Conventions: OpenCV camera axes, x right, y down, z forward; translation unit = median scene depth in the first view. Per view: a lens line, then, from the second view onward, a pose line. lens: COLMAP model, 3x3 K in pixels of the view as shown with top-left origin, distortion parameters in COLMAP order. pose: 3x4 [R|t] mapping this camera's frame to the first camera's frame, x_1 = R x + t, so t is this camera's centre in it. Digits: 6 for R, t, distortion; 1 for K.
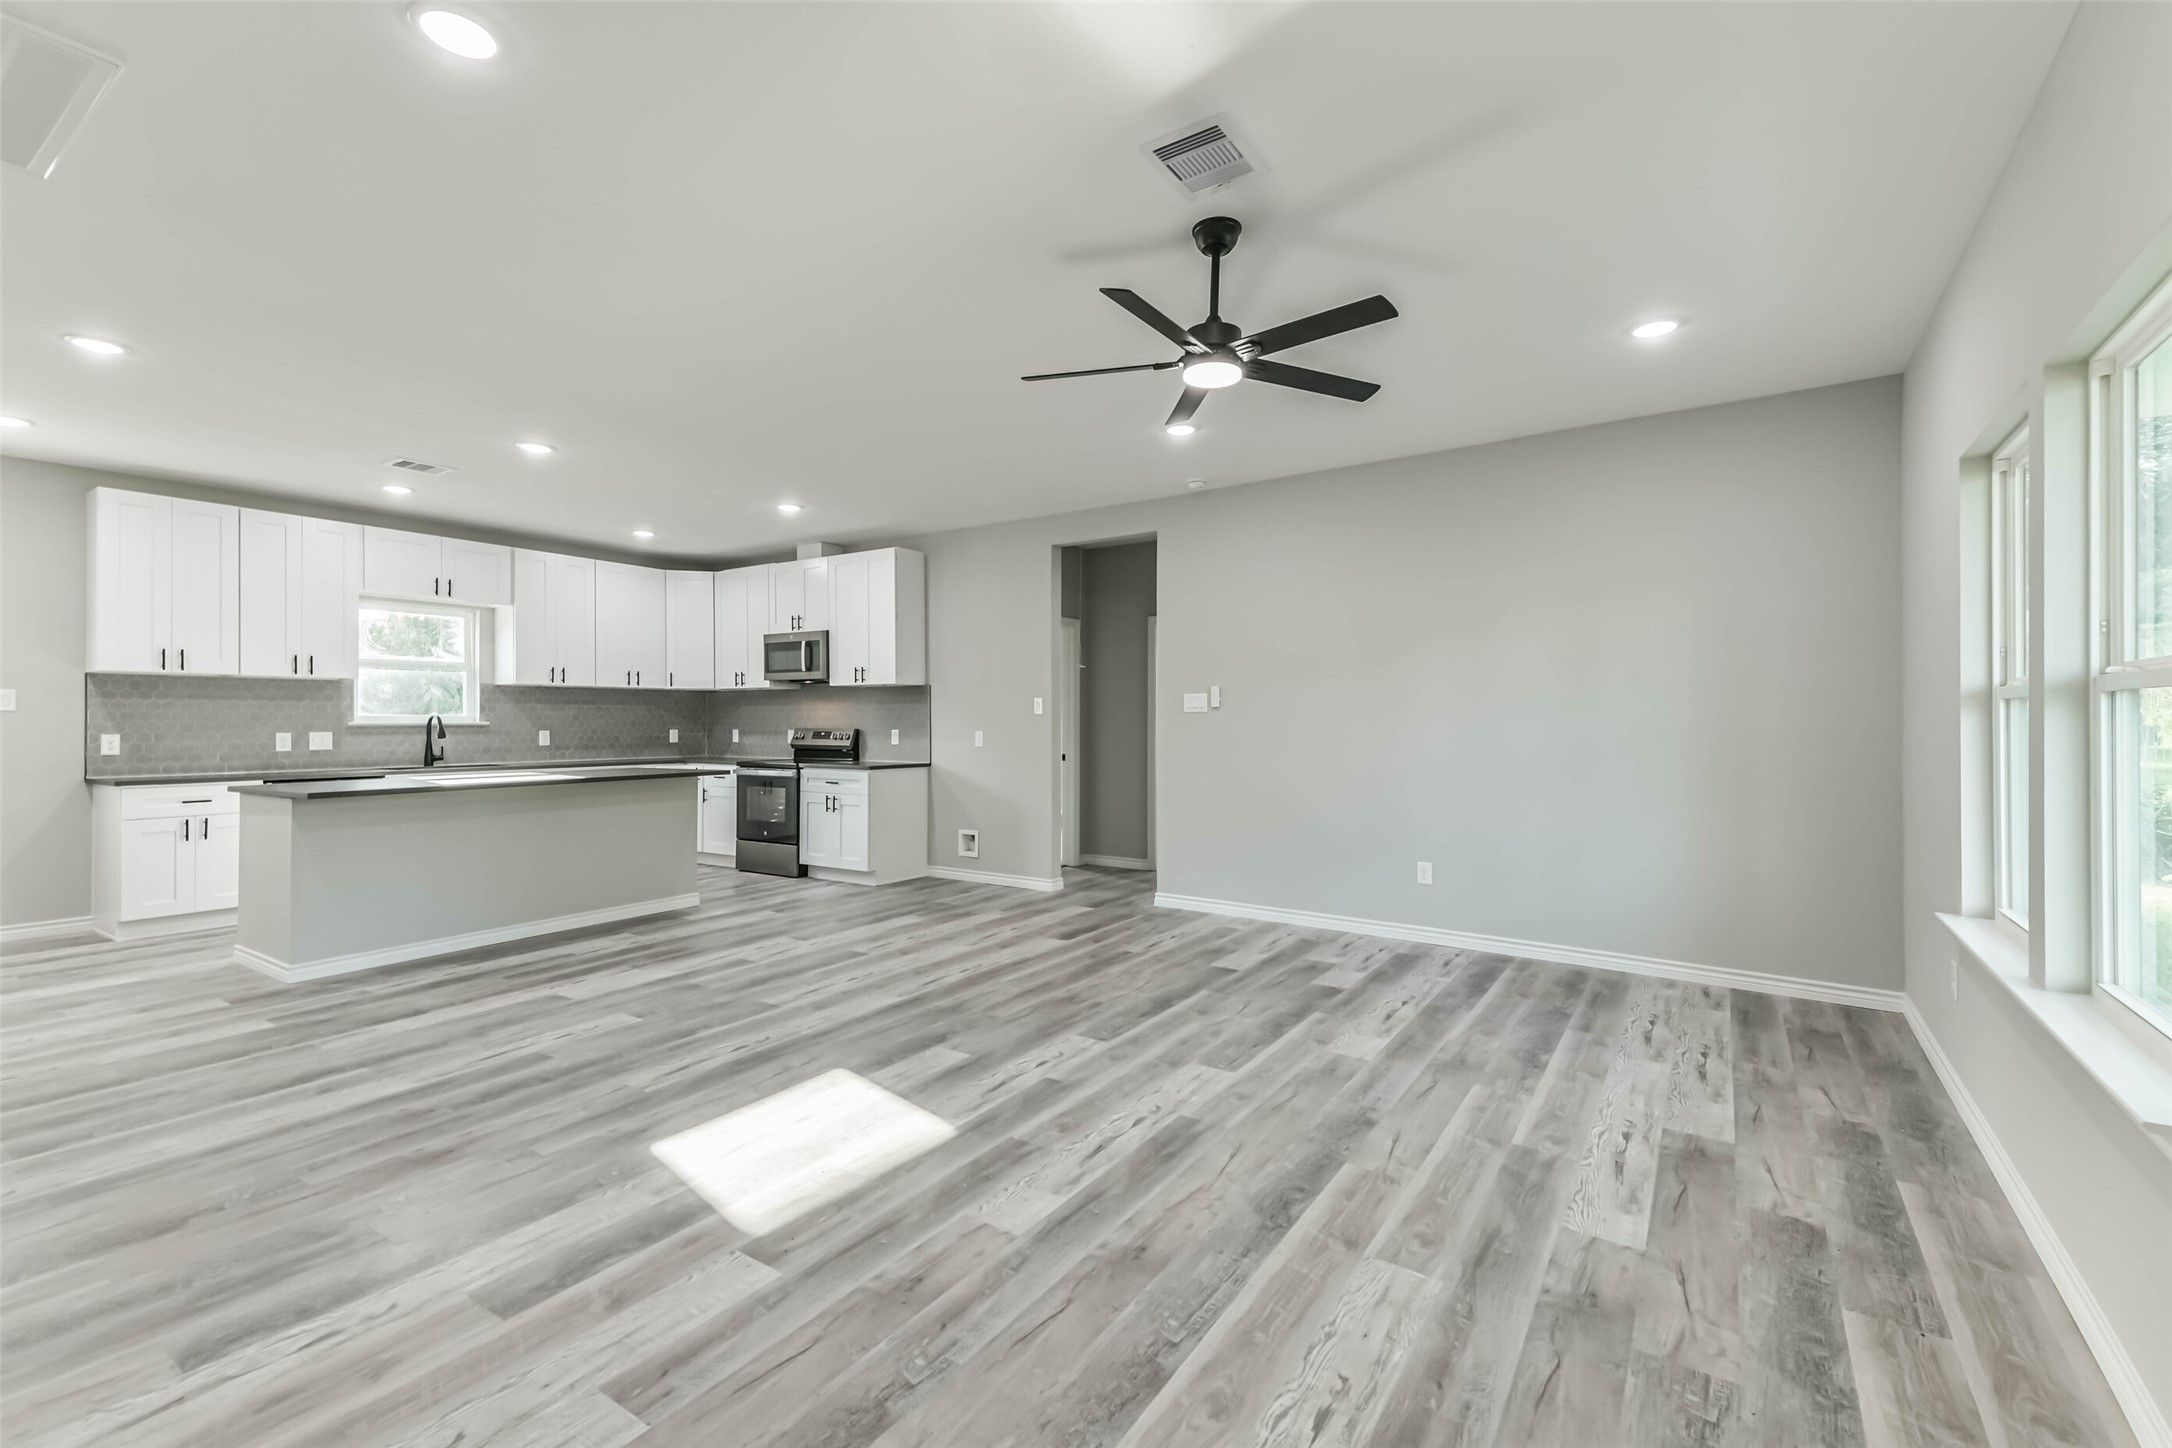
lens RADIAL K [[931.0, 0, 1088.0], [0, 931.0, 717.5], [0, 0, 1]] dist [0.084877, -0.030441]
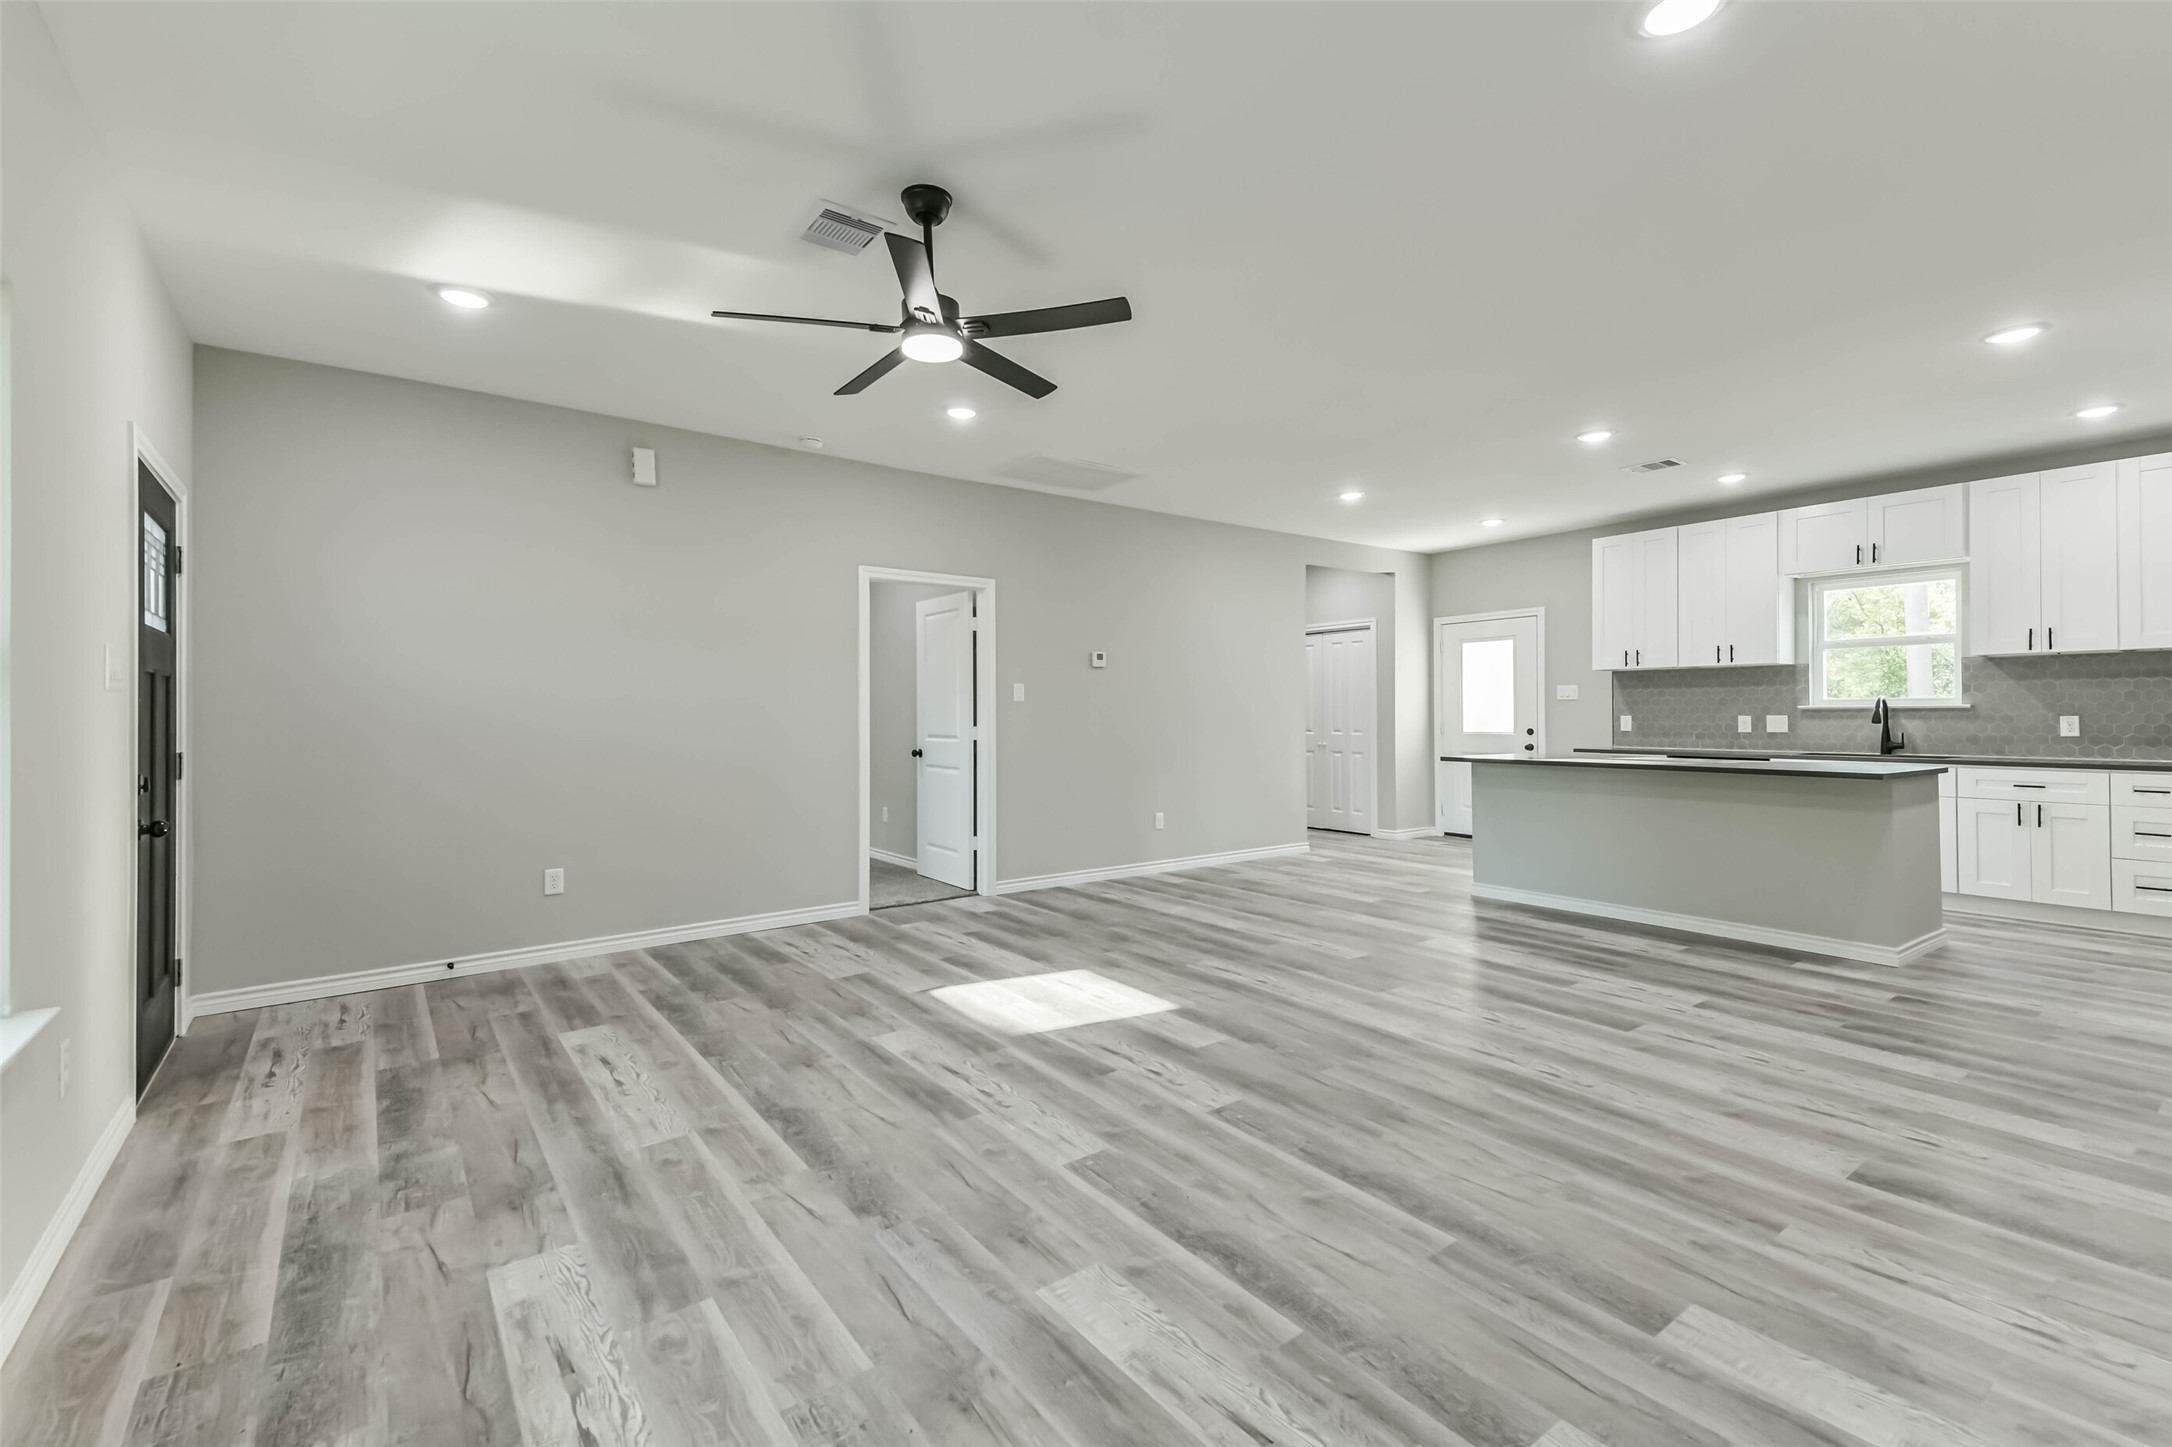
lens RADIAL K [[931.0, 0, 1088.0], [0, 931.0, 717.0], [0, 0, 1]] dist [0.084877, -0.030441]
pose [[-0.328667, 0.009424, -0.944399, 0.888407], [0.004502, 0.999954, 0.008412, 0.009763], [0.944435, -0.001487, -0.328694, 1.305512]]
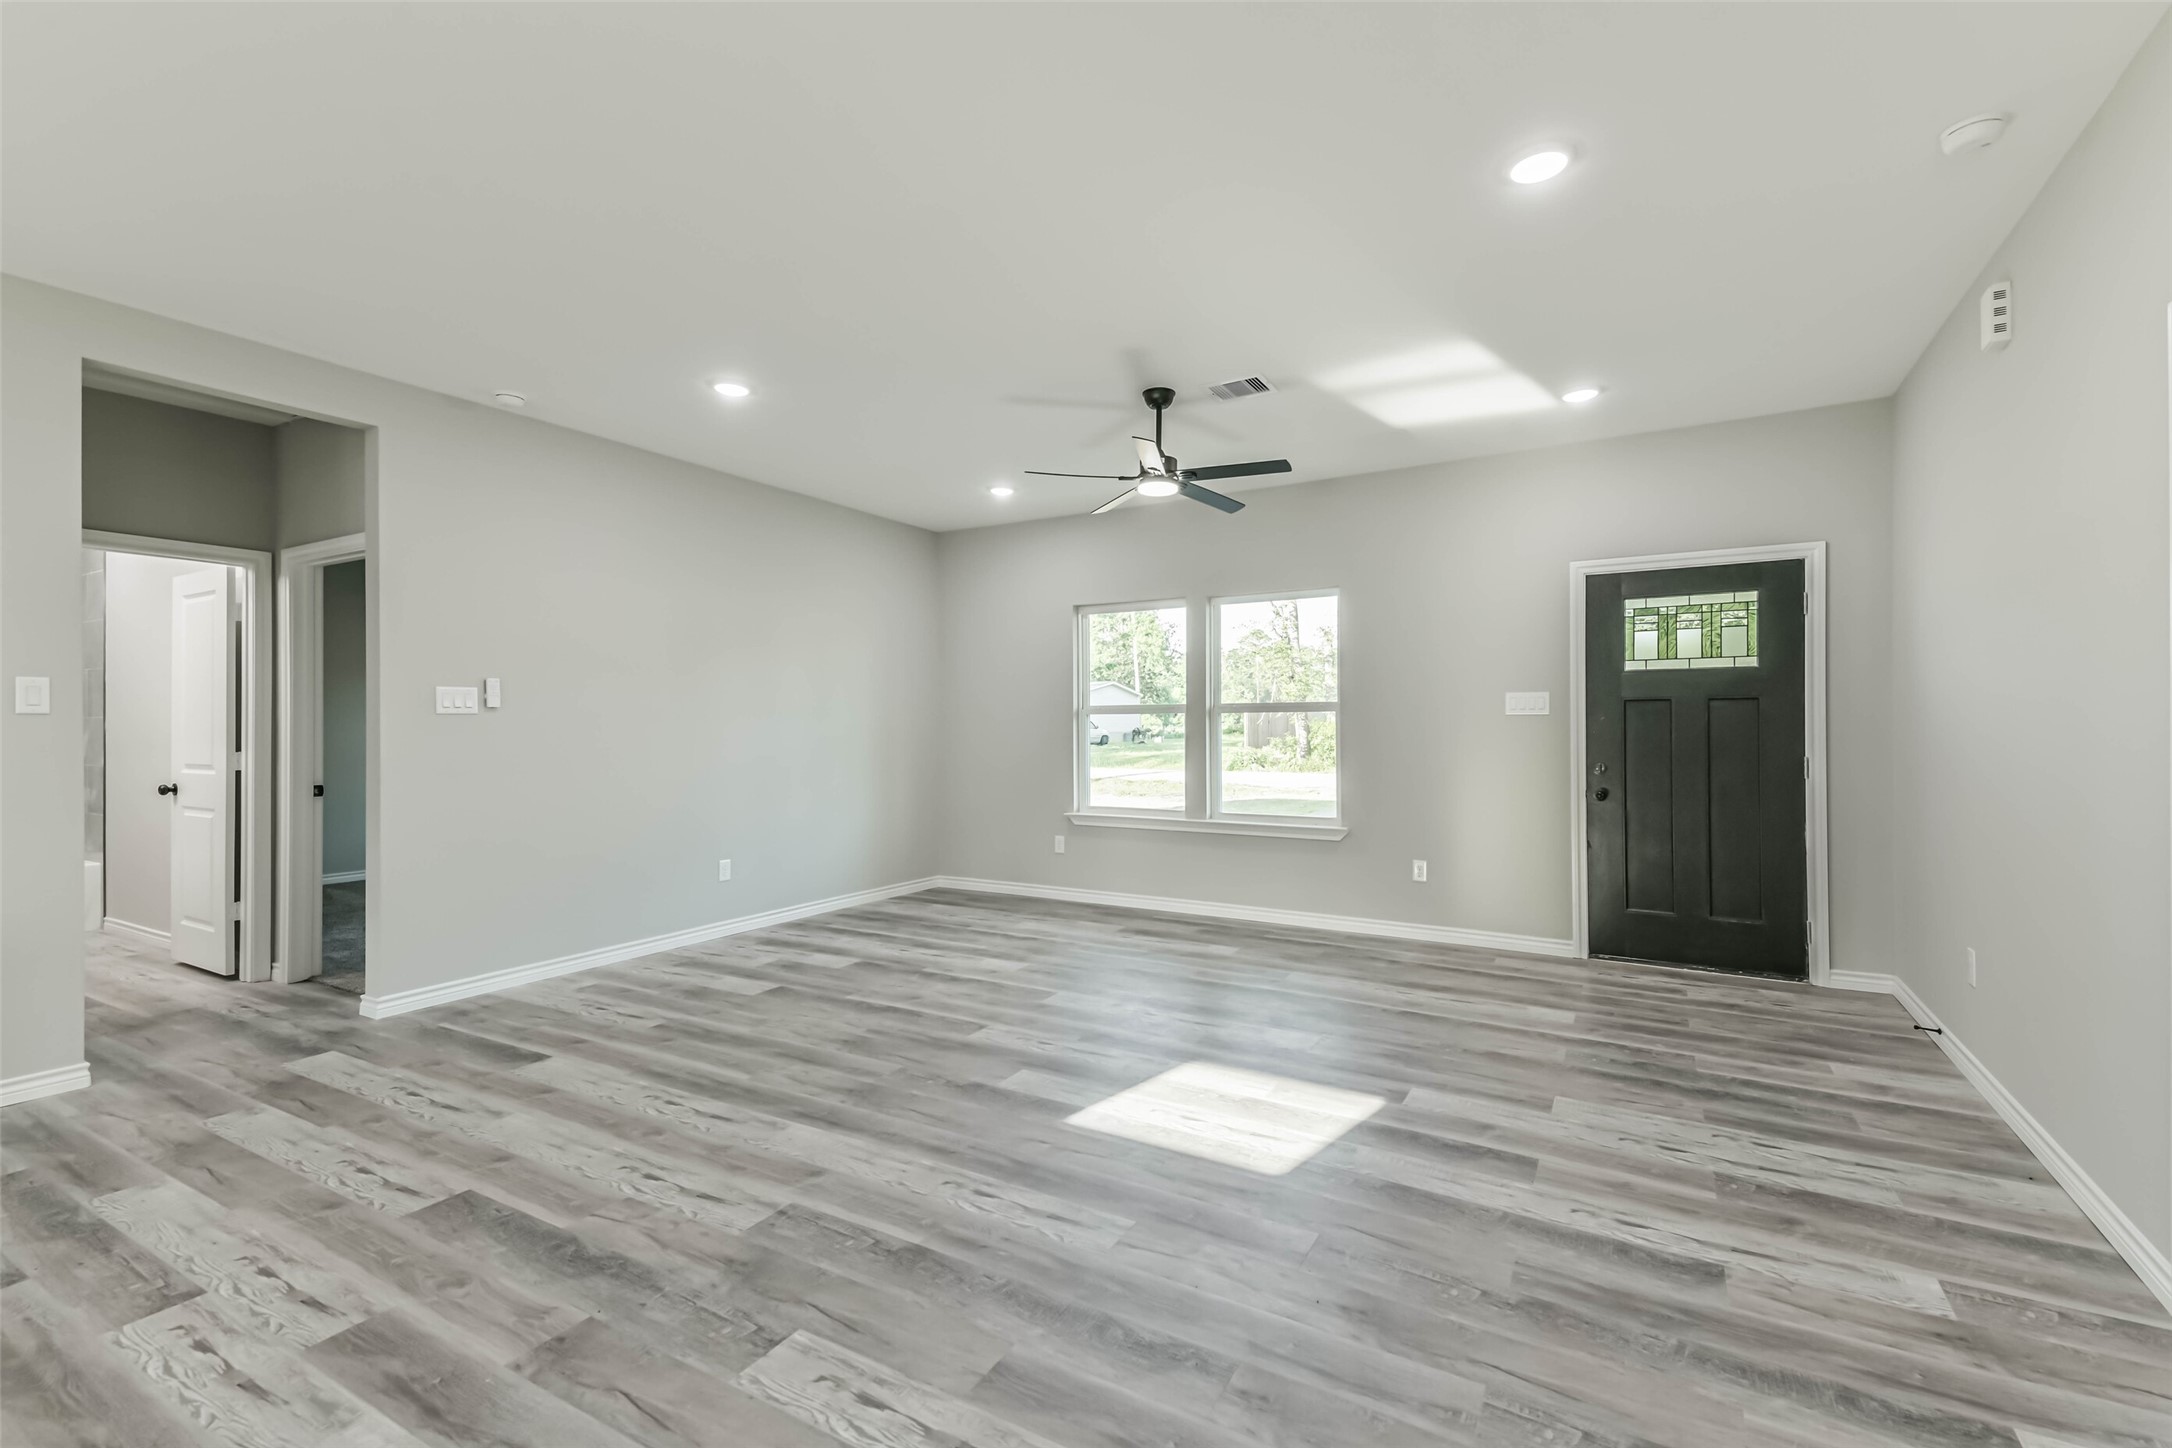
lens RADIAL K [[932.8, 0, 1095.0], [0, 932.8, 724.8], [0, 0, 1]] dist [0.071608, -0.029915]
pose [[-0.068012, -0.000656, 0.997684, -1.179376], [0.005477, 0.999984, 0.001031, 0.003798], [-0.997669, 0.005535, -0.068007, 1.065320]]
